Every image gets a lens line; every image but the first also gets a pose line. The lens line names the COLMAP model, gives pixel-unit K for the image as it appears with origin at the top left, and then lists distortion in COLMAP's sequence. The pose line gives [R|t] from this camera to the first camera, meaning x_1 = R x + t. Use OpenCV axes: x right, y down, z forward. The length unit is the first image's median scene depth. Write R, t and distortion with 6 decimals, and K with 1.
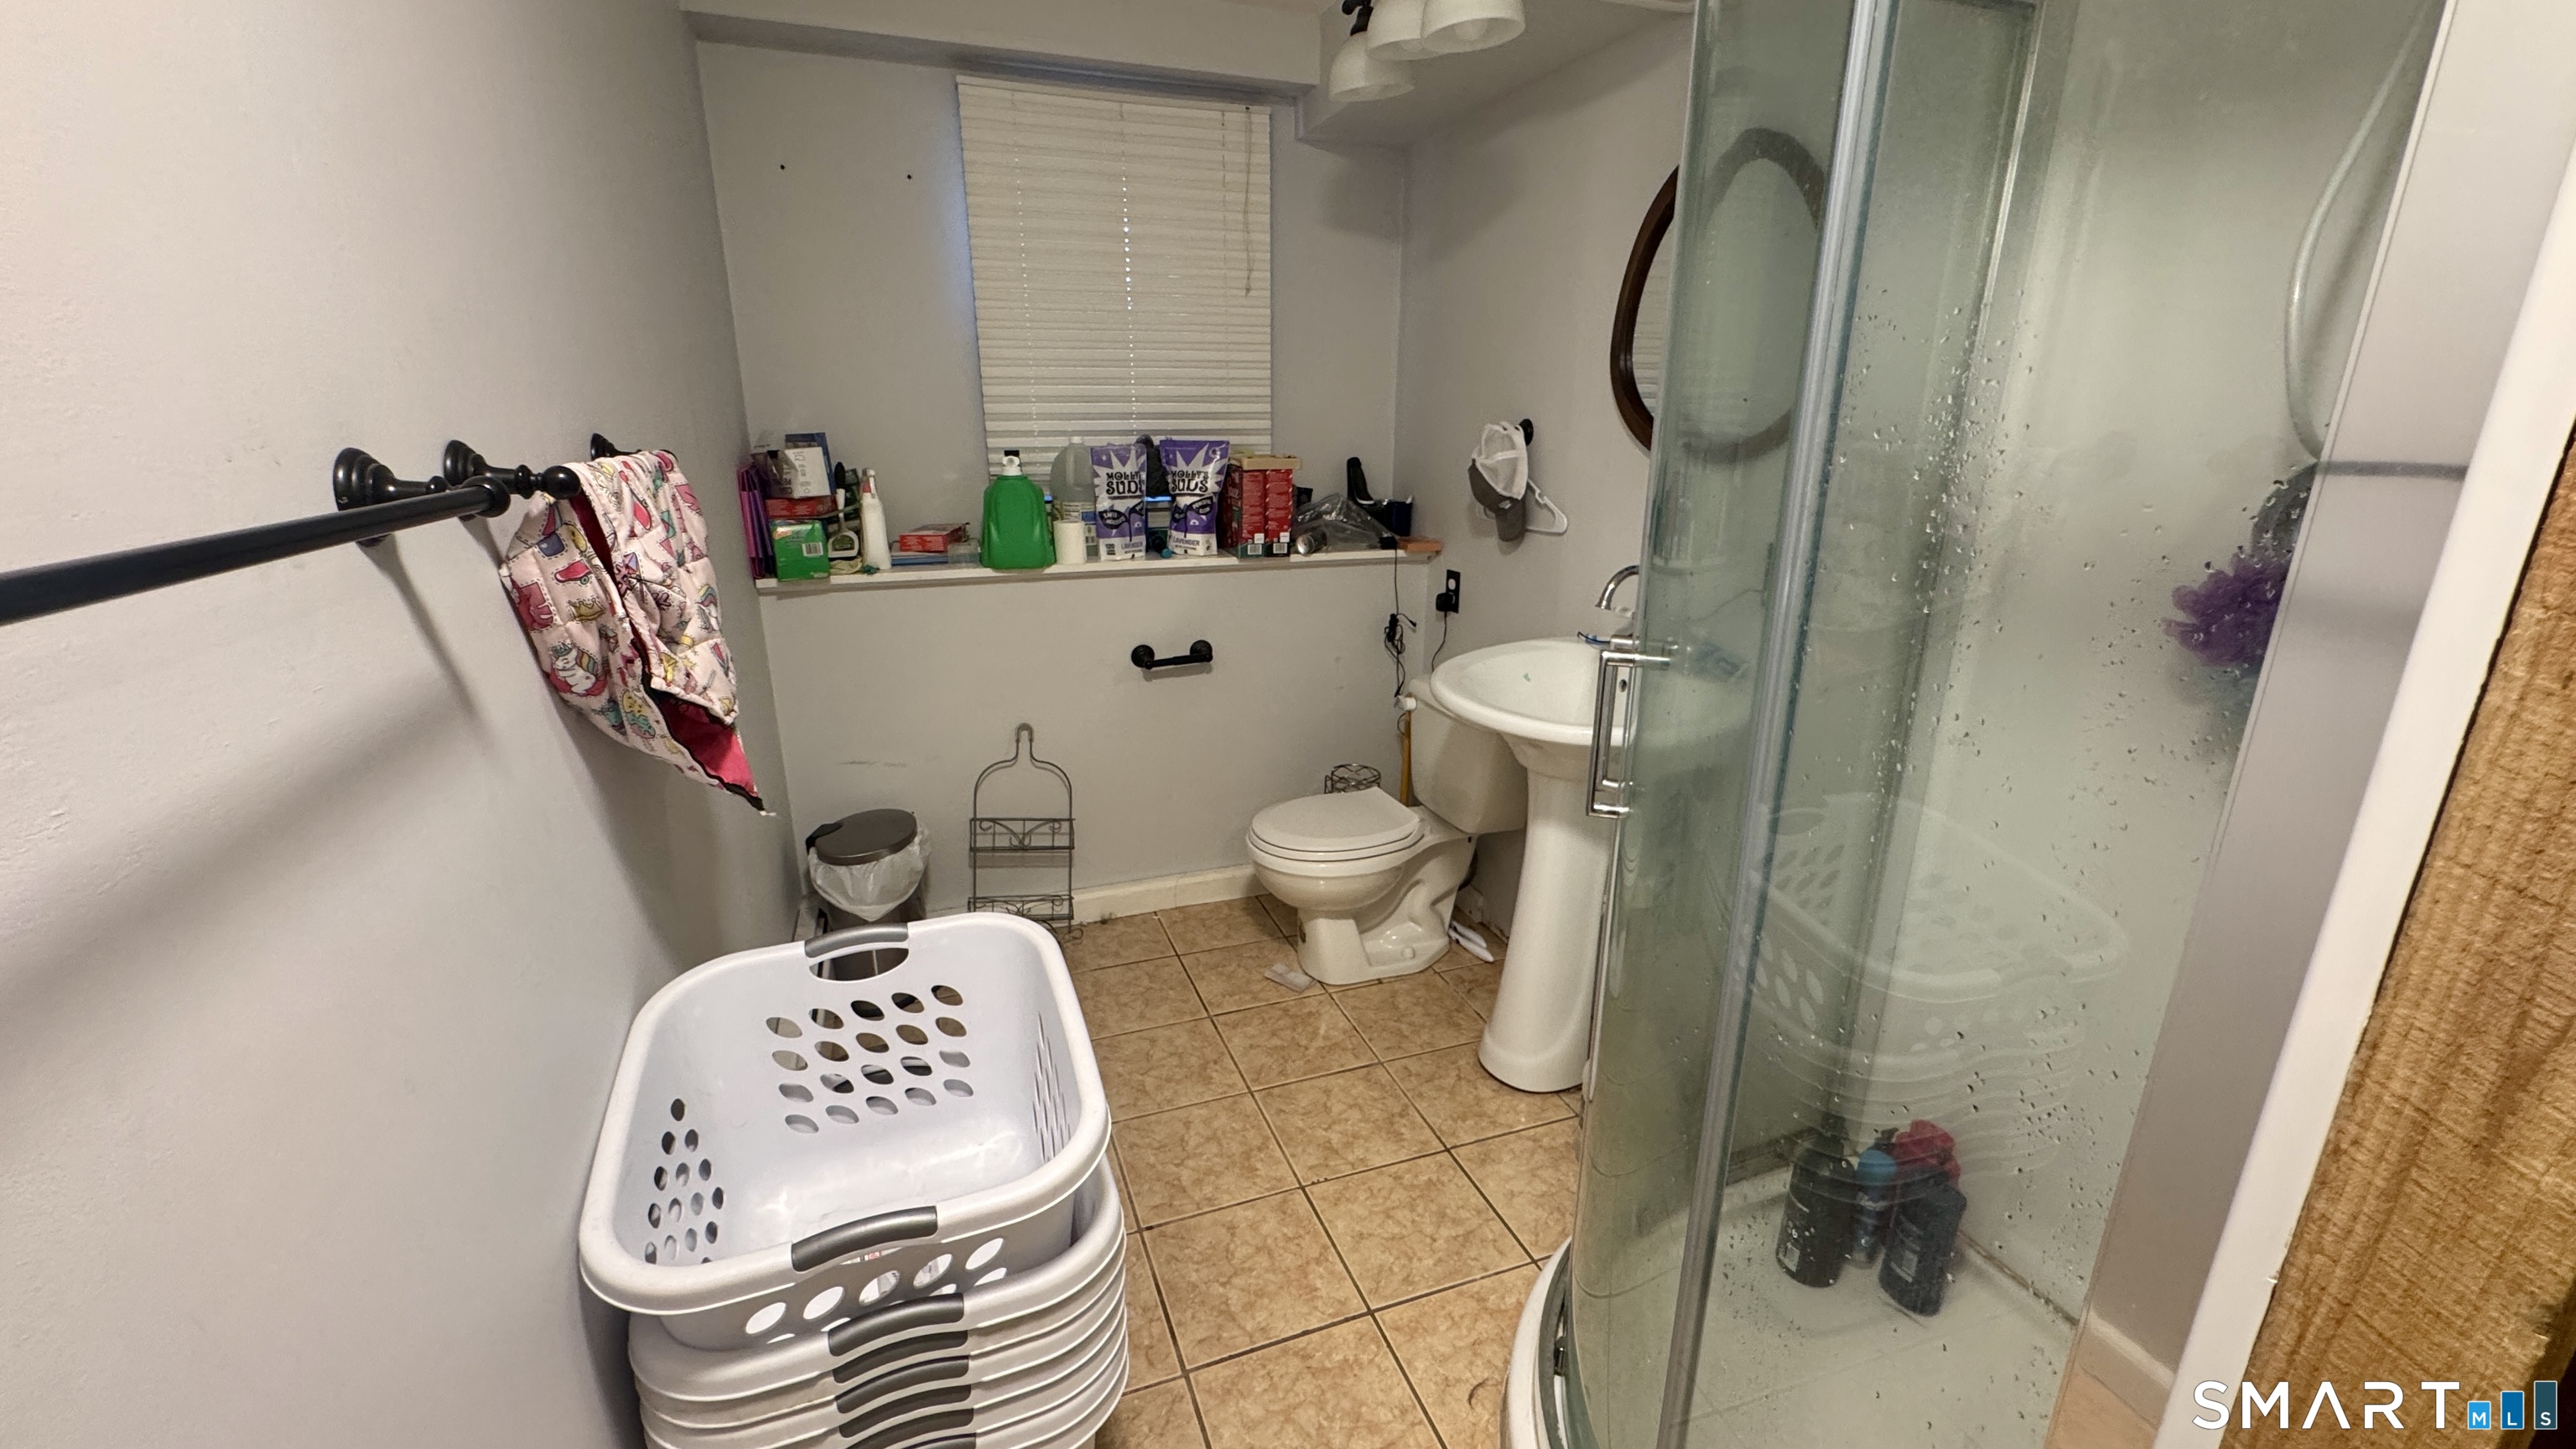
lens RADIAL K [[1025.6, 0, 1287.5], [0, 1025.6, 726.5], [0, 0, 1]] dist [-0.004331, 0.000713]
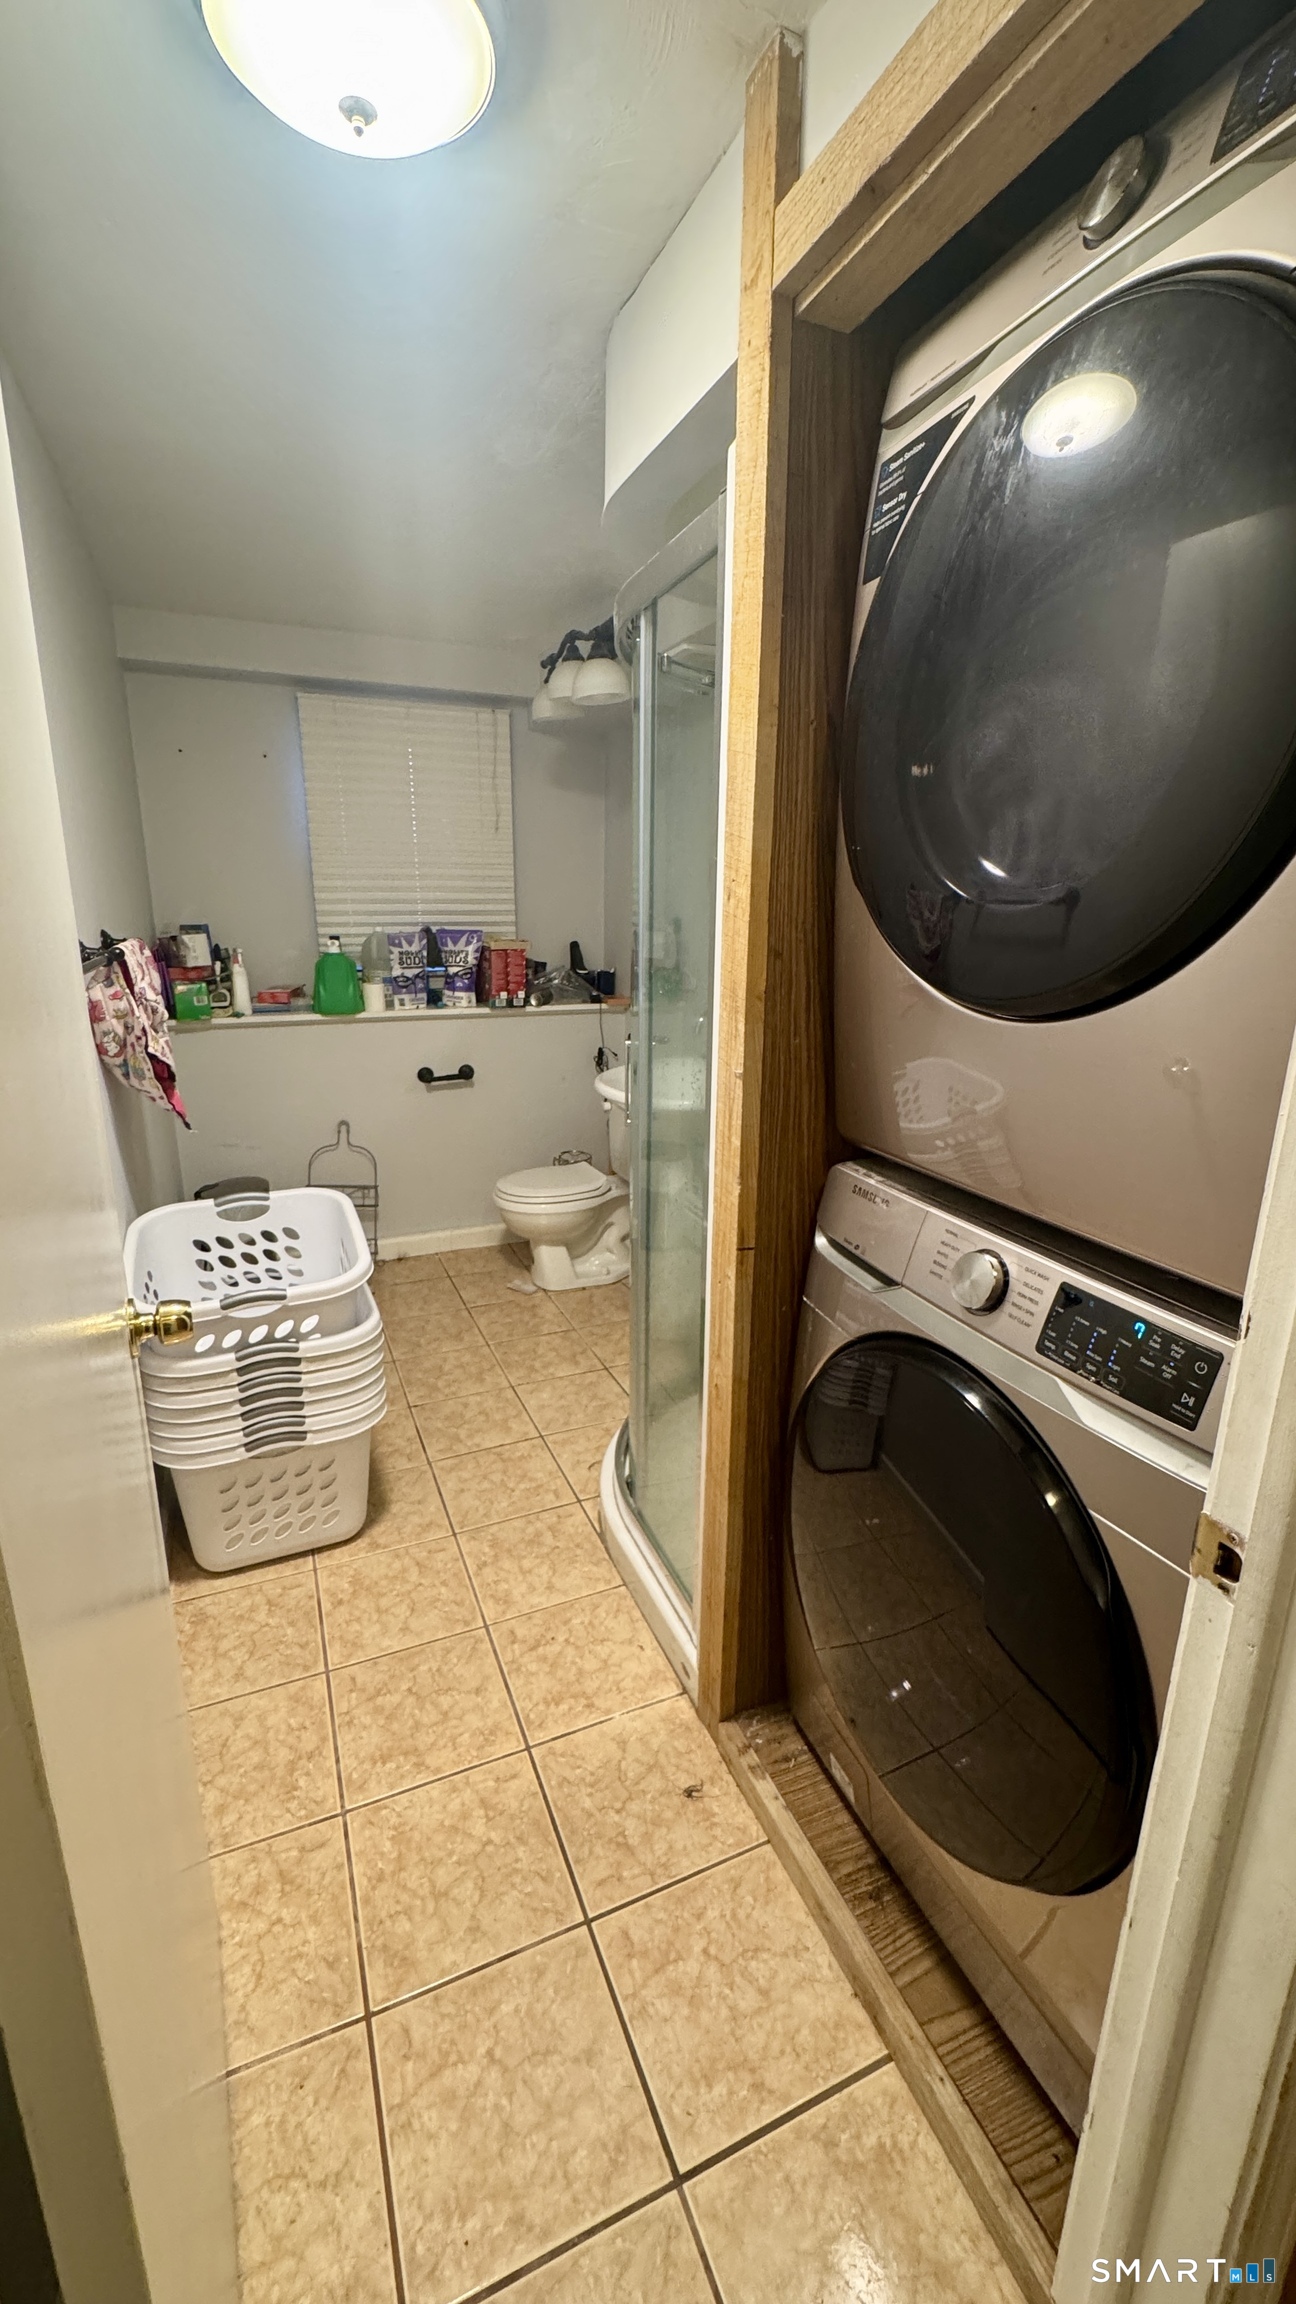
lens RADIAL K [[917.3, 0, 647.5], [0, 917.3, 1152.2], [0, 0, 1]] dist [-0.004331, 0.000713]
pose [[0.998556, -0.008915, 0.052981, 0.115494], [0.010373, 0.999573, -0.027305, 0.088312], [-0.052715, 0.027815, 0.998222, -0.355188]]
